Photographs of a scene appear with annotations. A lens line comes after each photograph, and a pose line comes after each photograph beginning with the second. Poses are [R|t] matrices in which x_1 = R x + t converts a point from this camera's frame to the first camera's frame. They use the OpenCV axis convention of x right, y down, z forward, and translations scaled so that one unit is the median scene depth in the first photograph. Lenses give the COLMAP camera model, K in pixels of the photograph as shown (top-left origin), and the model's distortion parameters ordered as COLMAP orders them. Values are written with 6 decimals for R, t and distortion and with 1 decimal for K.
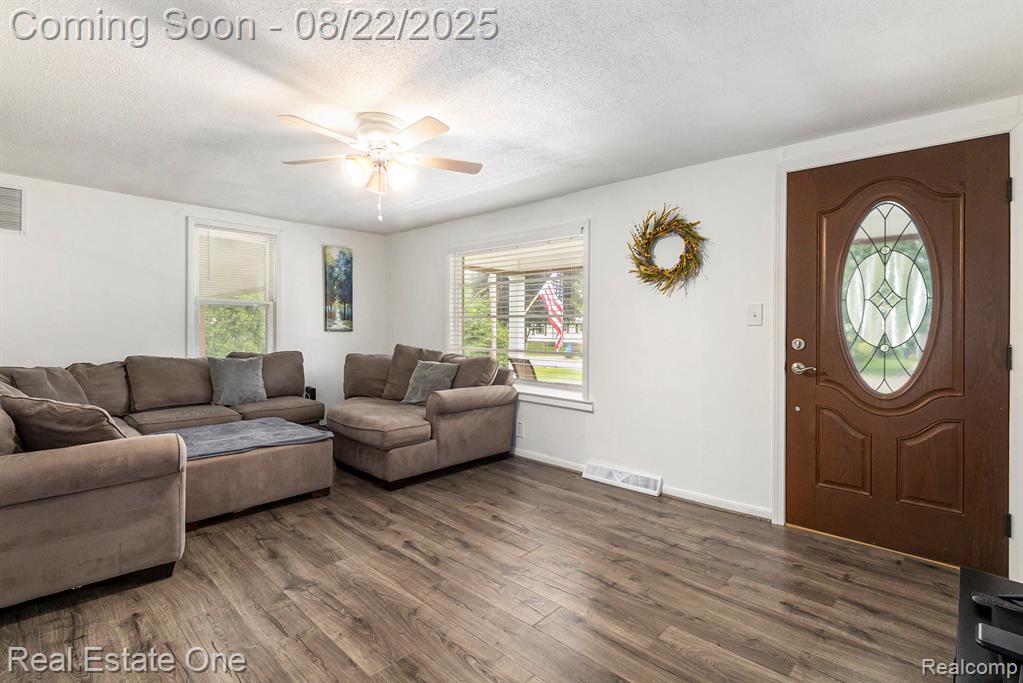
lens RADIAL K [[487.7, 0, 511.7], [0, 487.7, 333.5], [0, 0, 1]] dist [0.002697, -0.001841]
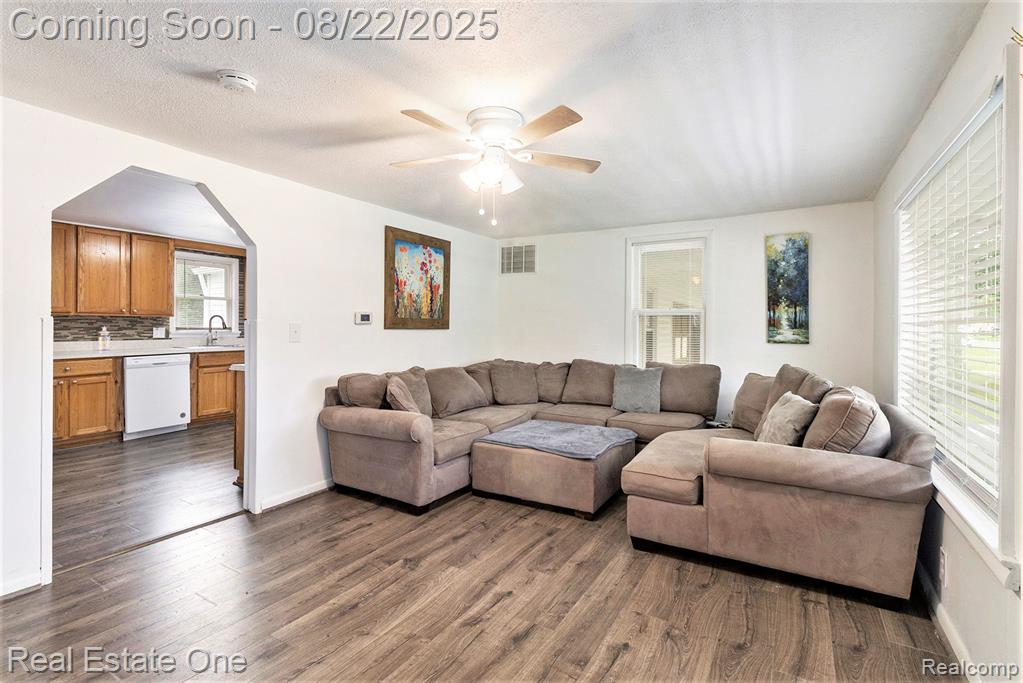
lens RADIAL K [[487.7, 0, 509.8], [0, 487.7, 339.3], [0, 0, 1]] dist [0.002697, -0.001841]
pose [[0.207623, 0.018190, -0.978040, 0.544791], [-0.014897, 0.999770, 0.015432, -0.028497], [0.978095, 0.011366, 0.207846, 0.721653]]
